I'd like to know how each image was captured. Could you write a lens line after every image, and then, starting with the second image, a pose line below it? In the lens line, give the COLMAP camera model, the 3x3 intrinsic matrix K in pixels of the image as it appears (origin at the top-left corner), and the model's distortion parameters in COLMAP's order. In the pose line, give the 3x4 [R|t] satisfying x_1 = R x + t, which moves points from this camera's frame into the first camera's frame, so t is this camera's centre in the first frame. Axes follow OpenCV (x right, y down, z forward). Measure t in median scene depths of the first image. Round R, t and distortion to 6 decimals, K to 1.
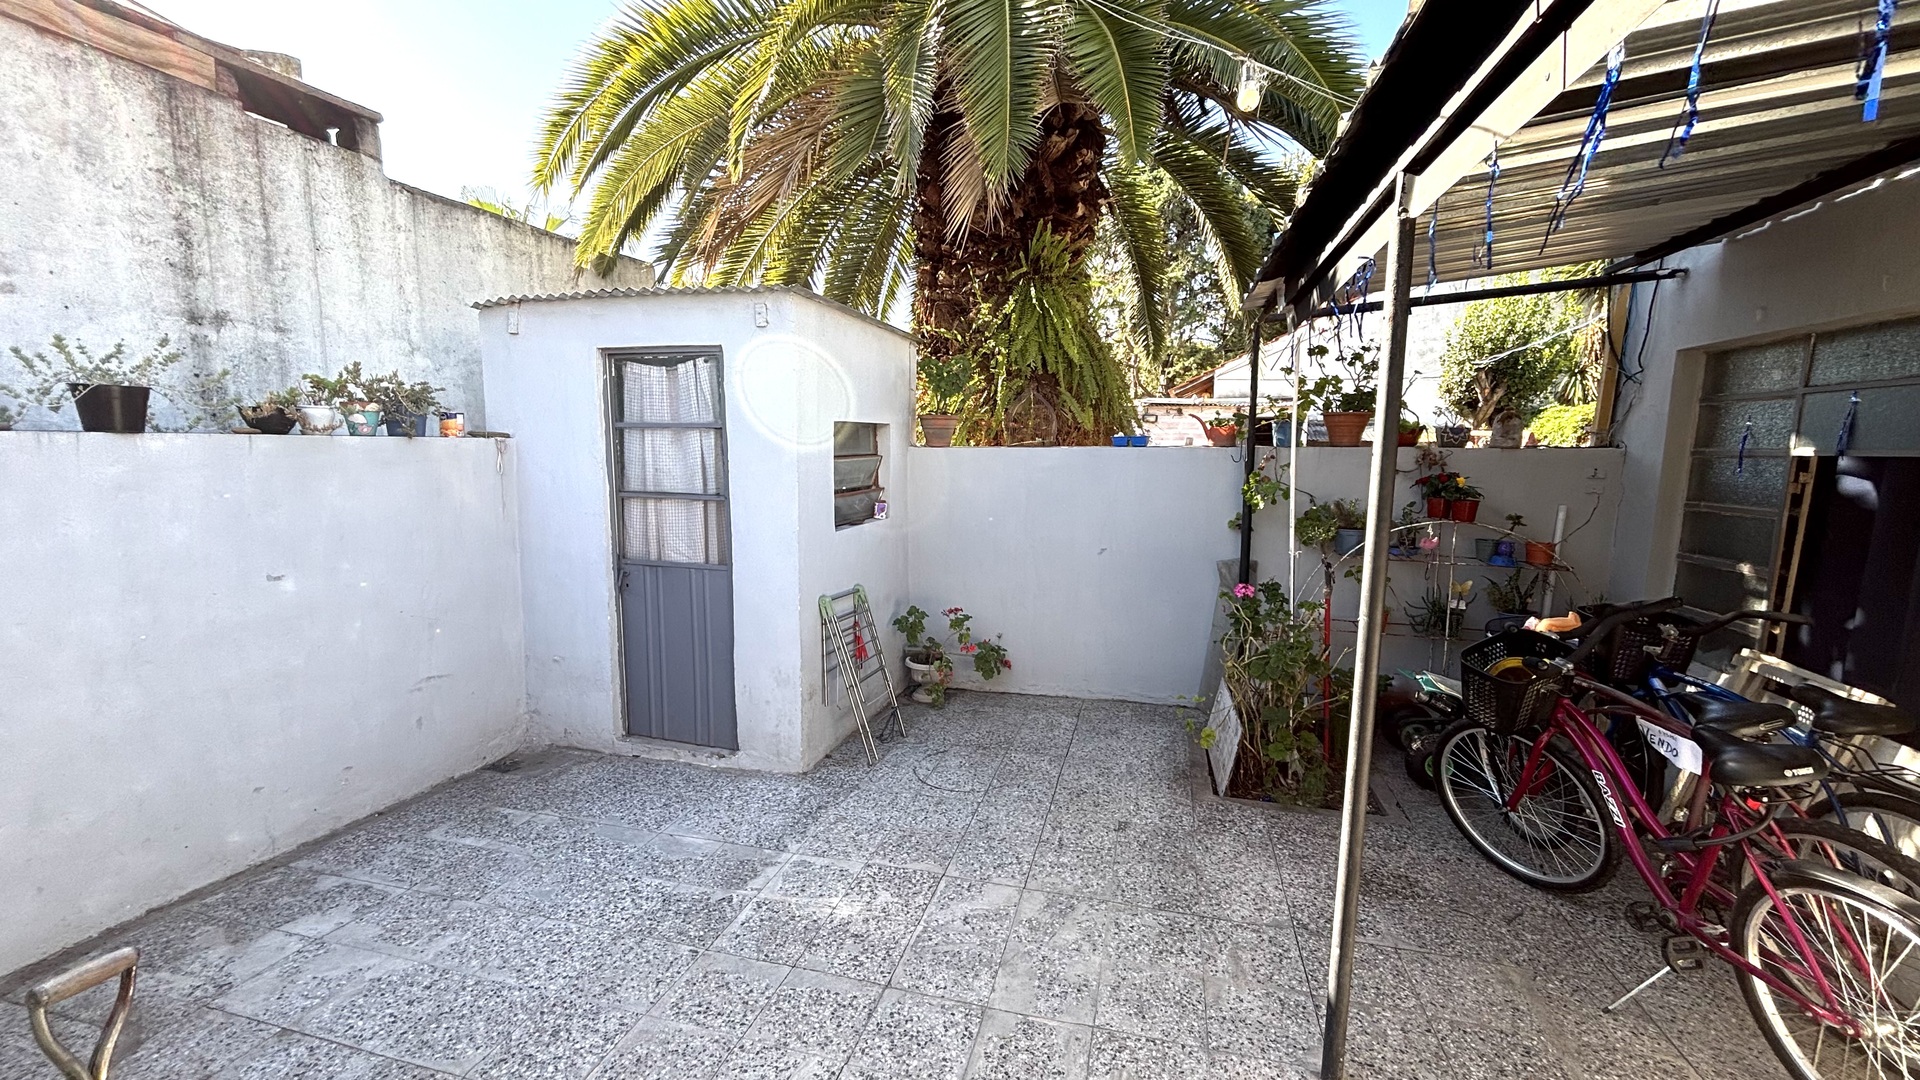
lens RADIAL K [[774.0, 0, 960.0], [0, 774.0, 540.0], [0, 0, 1]] dist [-0.001390, 0.000177]
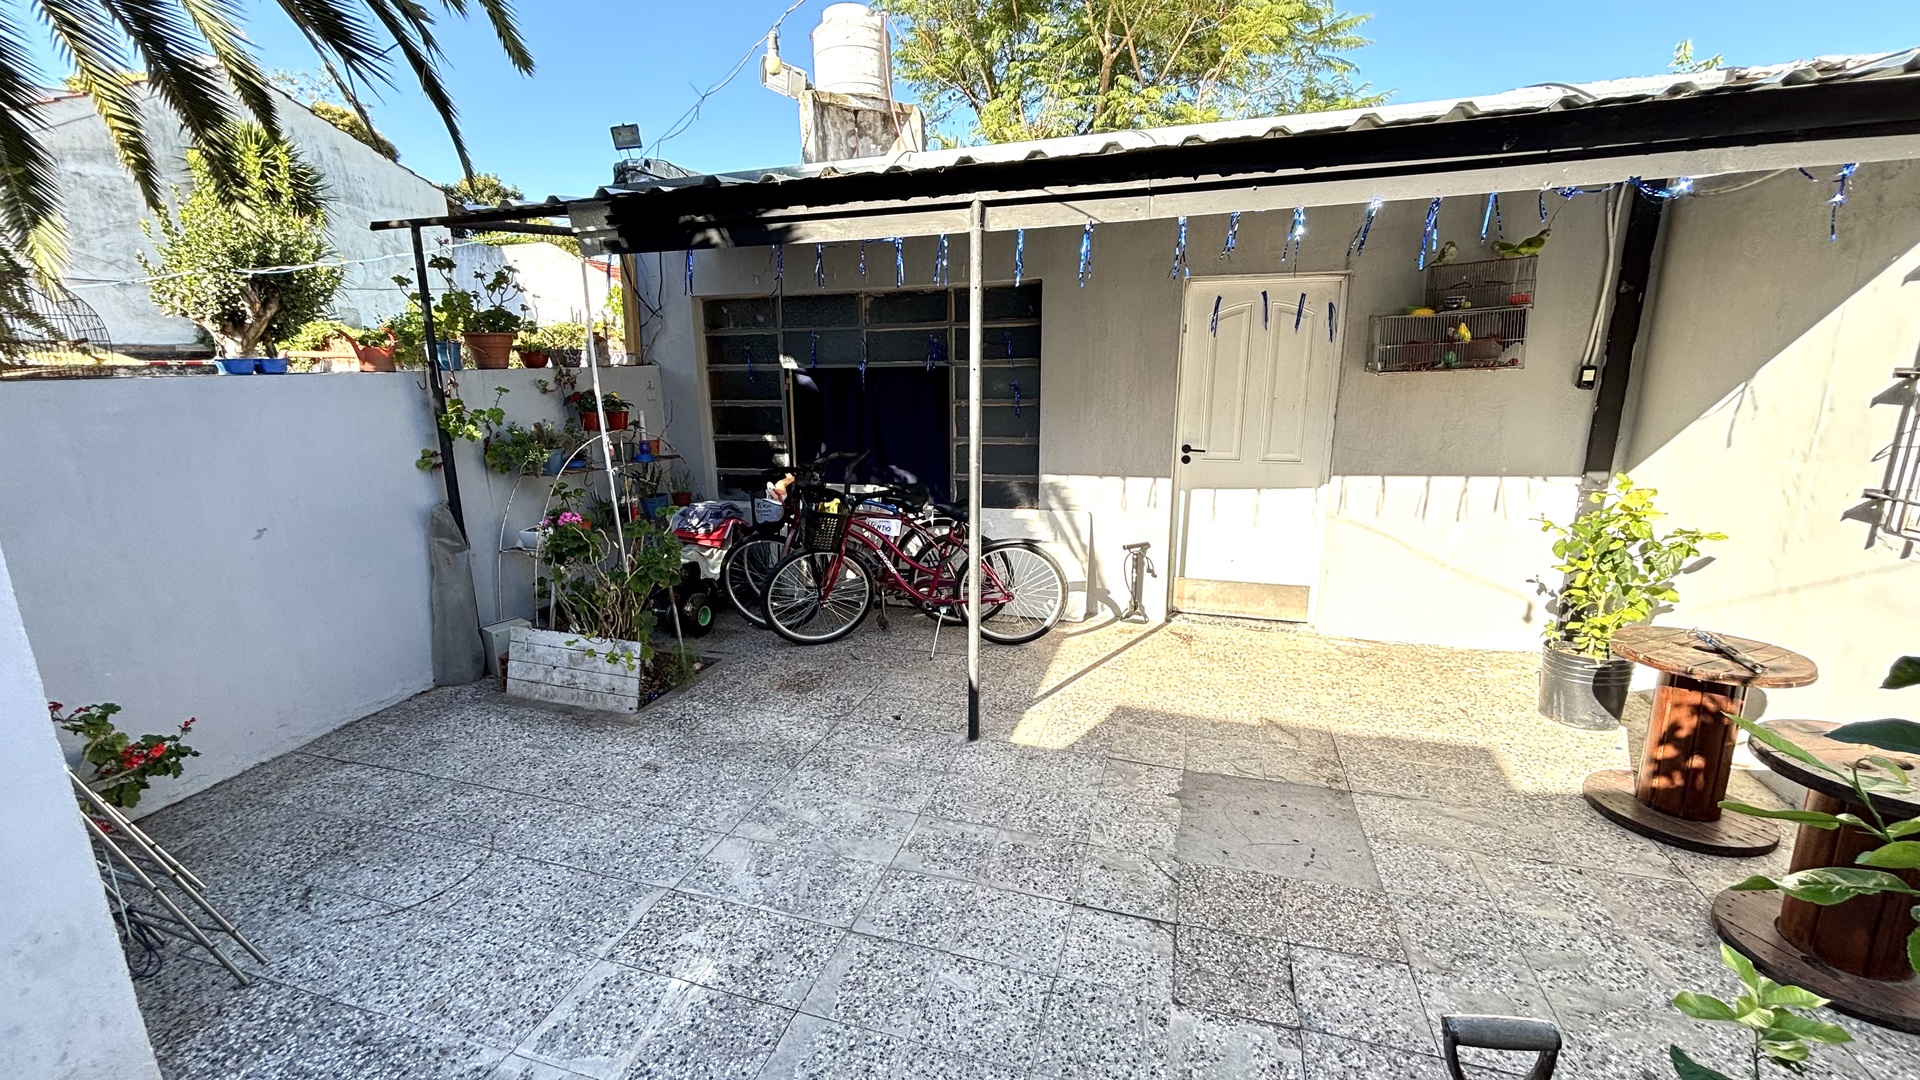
lens RADIAL K [[774.0, 0, 960.0], [0, 774.0, 540.0], [0, 0, 1]] dist [-0.001390, 0.000177]
pose [[0.033473, -0.233445, 0.971794, -0.608623], [0.135743, 0.964391, 0.226991, -0.068336], [-0.990179, 0.124316, 0.063970, 0.481386]]
